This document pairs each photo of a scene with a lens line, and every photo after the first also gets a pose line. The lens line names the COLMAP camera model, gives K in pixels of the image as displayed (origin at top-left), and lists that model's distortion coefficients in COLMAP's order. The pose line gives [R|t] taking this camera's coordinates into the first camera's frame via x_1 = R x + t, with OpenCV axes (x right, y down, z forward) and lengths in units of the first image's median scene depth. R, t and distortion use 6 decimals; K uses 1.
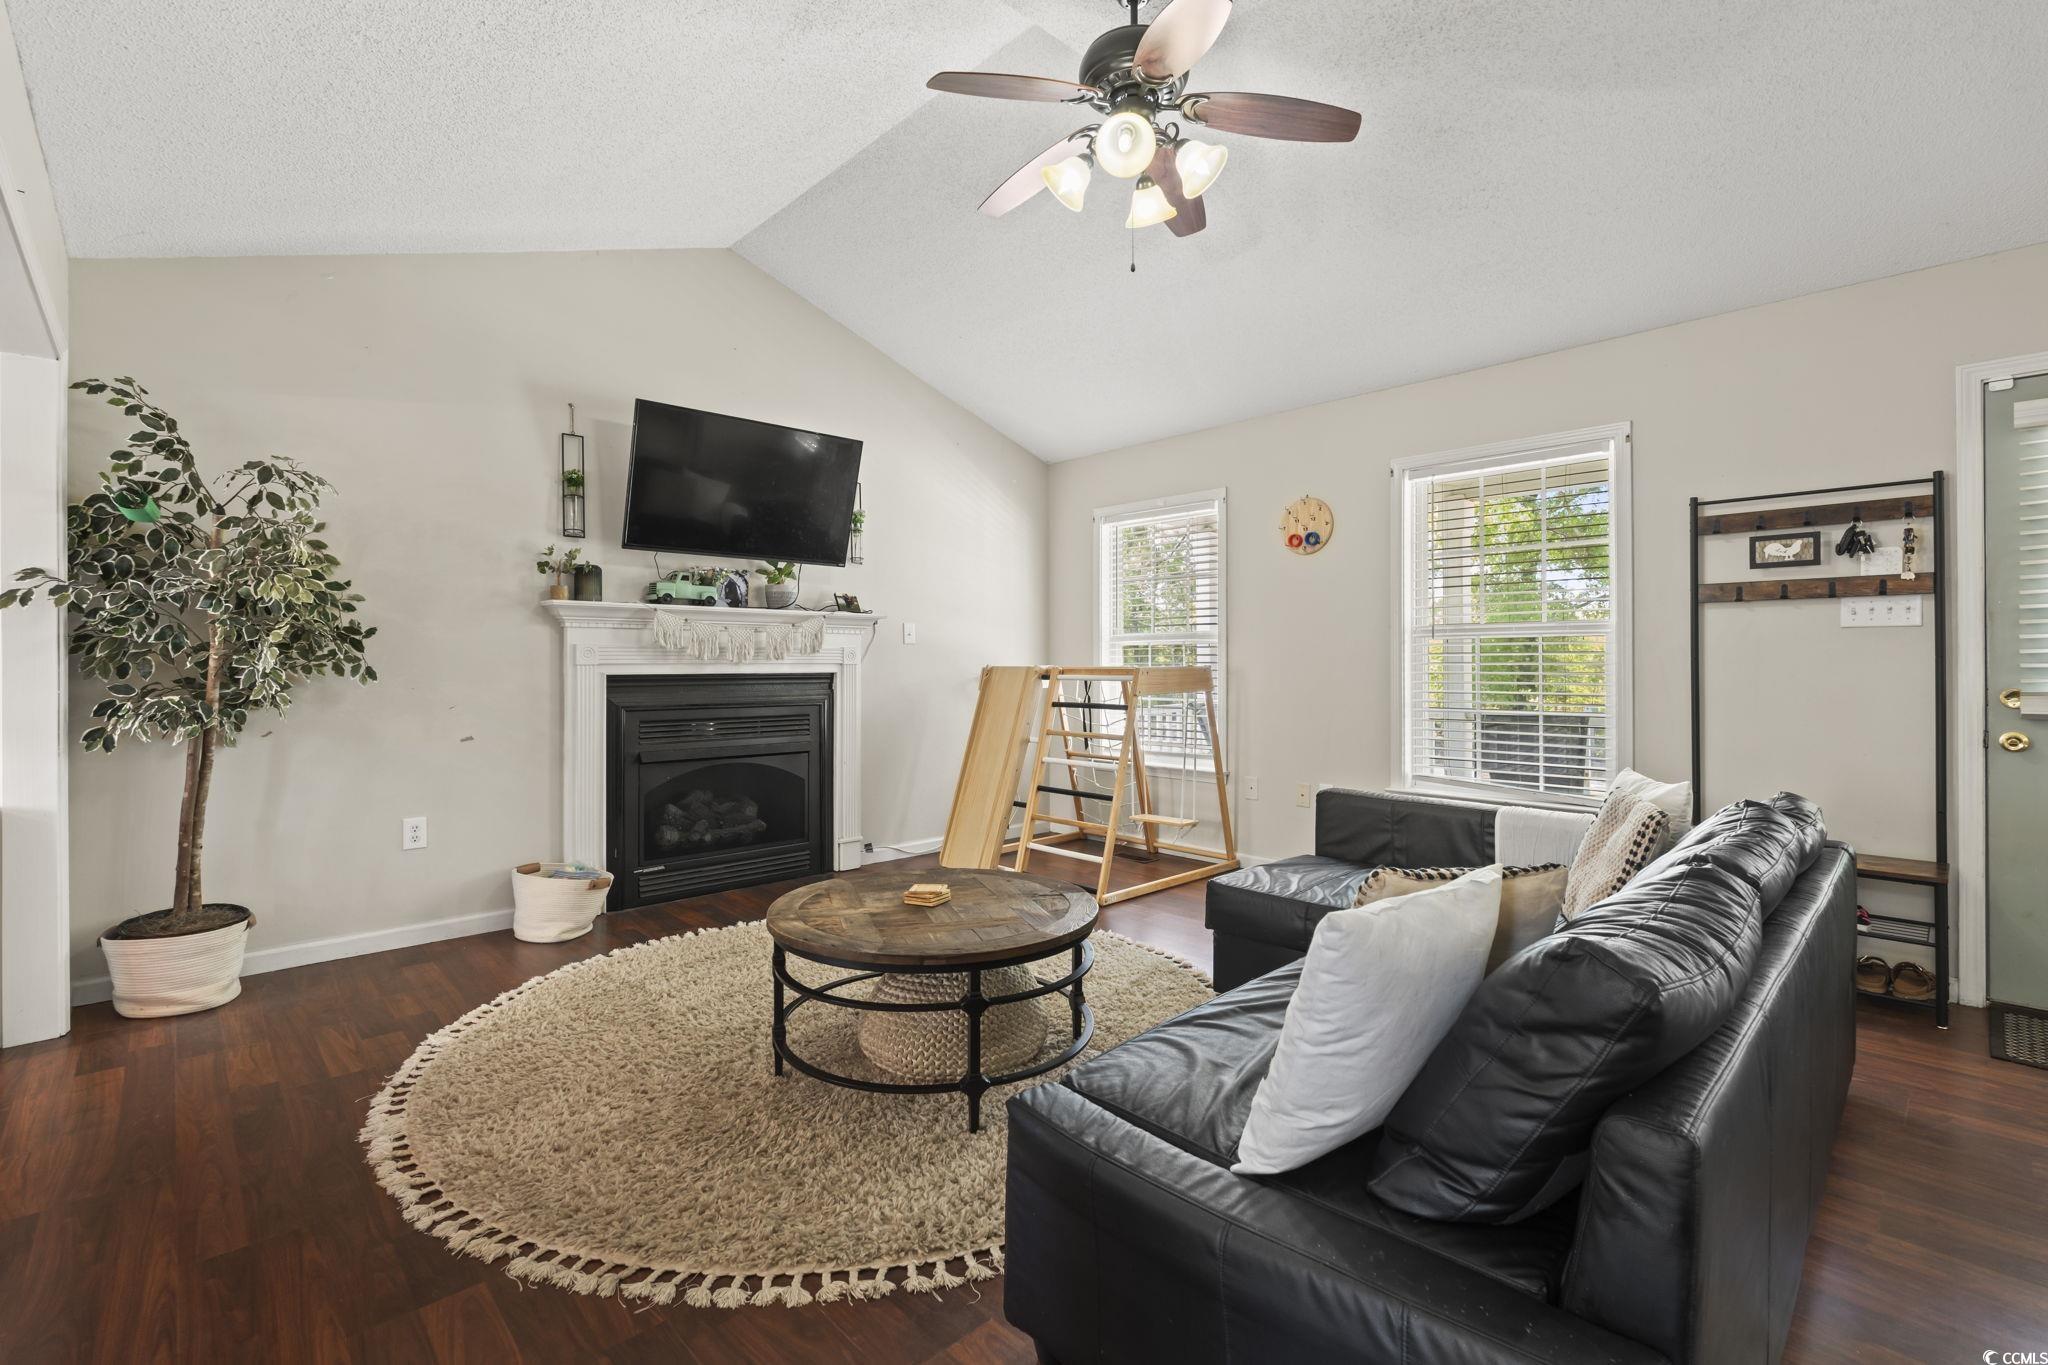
lens RADIAL K [[911.2, 0, 1029.0], [0, 911.2, 662.1], [0, 0, 1]] dist [-0.001550, 0.000067]
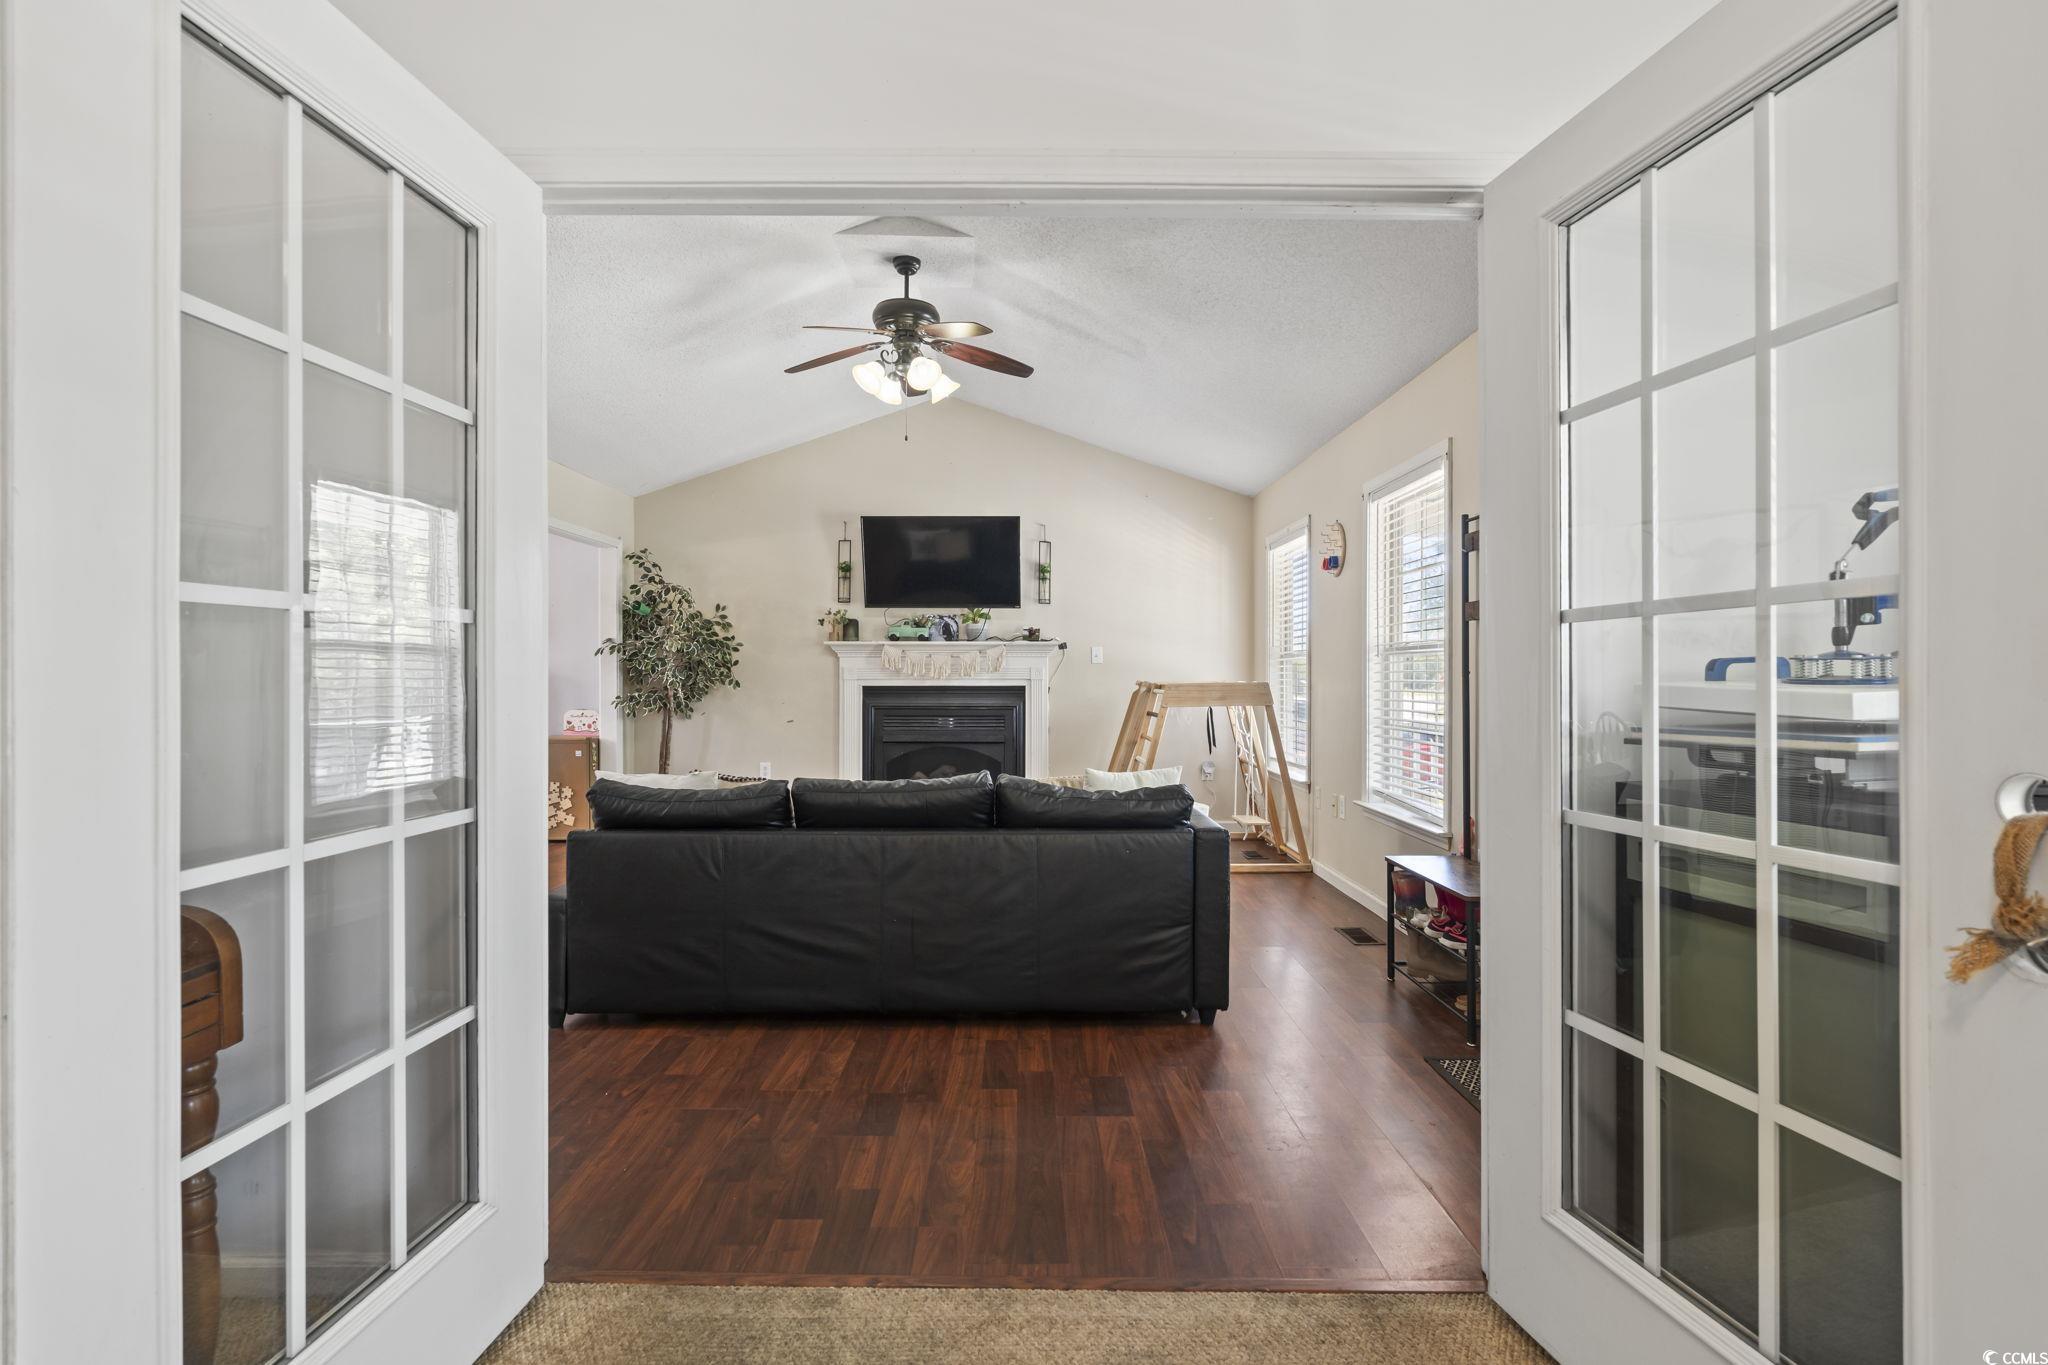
lens RADIAL K [[1011.2, 0, 1029.2], [0, 1011.2, 676.7], [0, 0, 1]] dist [-0.000649, -0.000047]
pose [[0.724438, 0.002378, -0.689336, 1.186391], [-0.000271, 0.999995, 0.003164, -0.009571], [0.689340, -0.002105, 0.724435, -0.117901]]
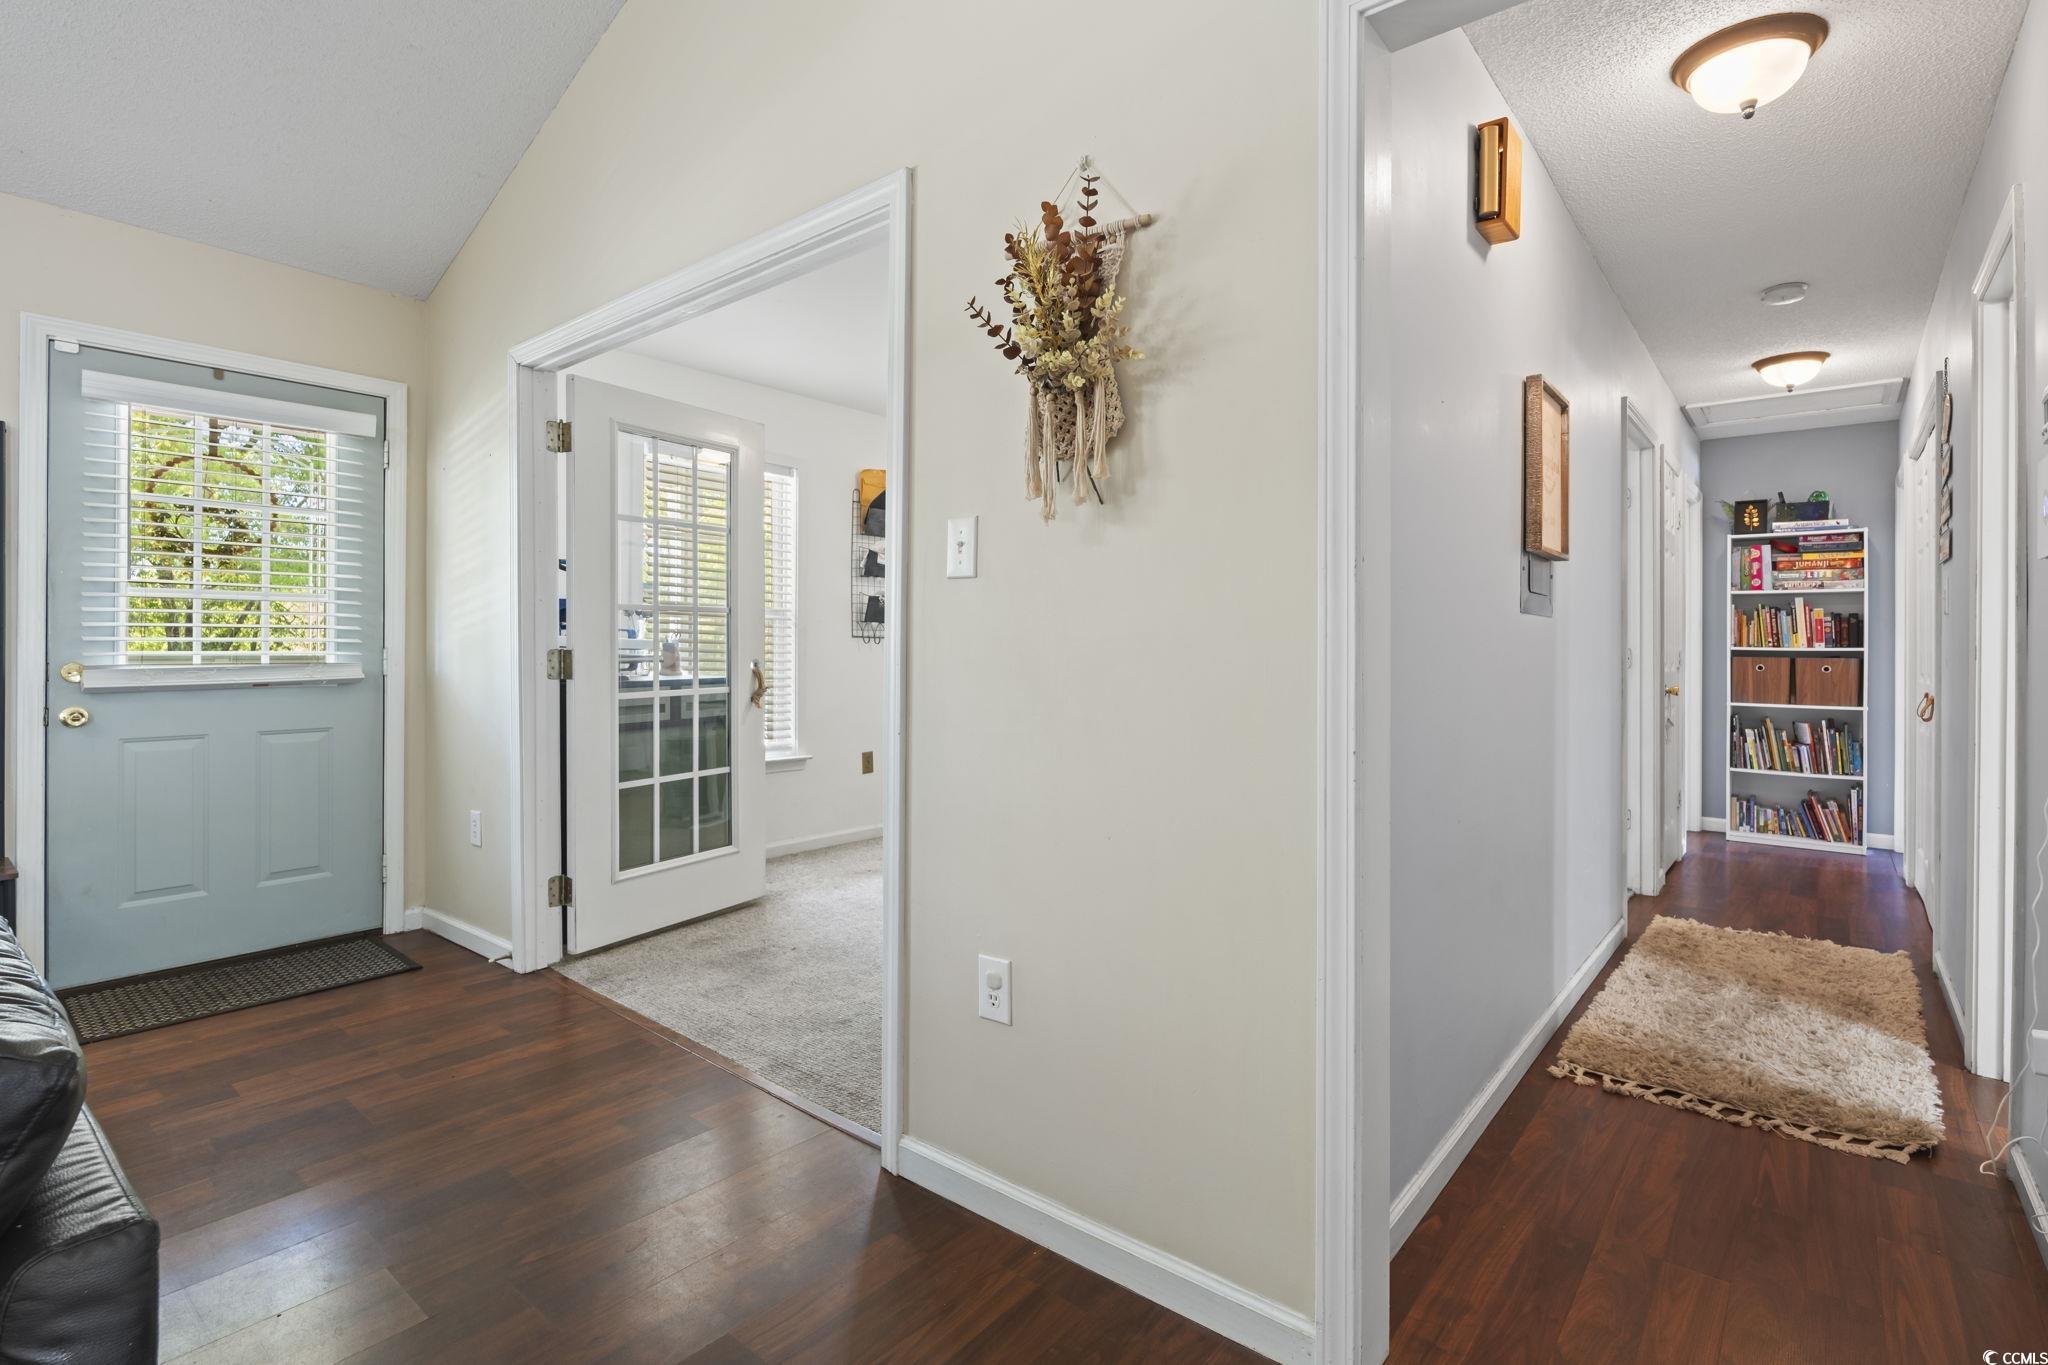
lens RADIAL K [[968.8, 0, 1028.9], [0, 968.8, 640.6], [0, 0, 1]] dist [-0.001411, 0.000048]
pose [[-0.118200, 0.007855, 0.992959, -0.058047], [-0.005615, 0.999947, -0.008579, 0.008139], [-0.992974, -0.006589, -0.118150, 0.099834]]
